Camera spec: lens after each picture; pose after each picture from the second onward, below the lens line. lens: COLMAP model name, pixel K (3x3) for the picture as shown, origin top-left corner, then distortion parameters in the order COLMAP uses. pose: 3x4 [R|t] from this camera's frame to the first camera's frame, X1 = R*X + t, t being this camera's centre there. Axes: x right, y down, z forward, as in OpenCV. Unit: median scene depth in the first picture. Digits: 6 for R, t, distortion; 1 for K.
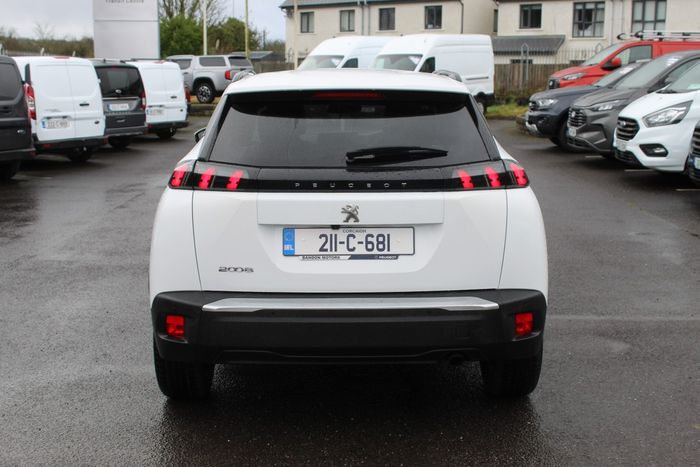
lens RADIAL K [[931.1, 0, 346.3], [0, 931.1, 231.5], [0, 0, 1]] dist [-0.025073, 0.000000]
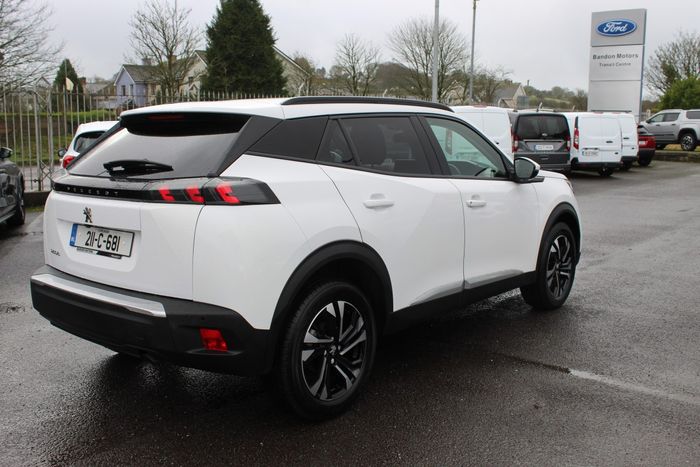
lens RADIAL K [[724.6, 0, 347.6], [0, 724.6, 238.7], [0, 0, 1]] dist [-0.099204, 0.000000]
pose [[0.767428, 0.102944, -0.632817, 0.236579], [-0.111012, 0.993453, 0.026985, -0.014277], [0.631451, 0.049541, 0.773831, 0.144163]]
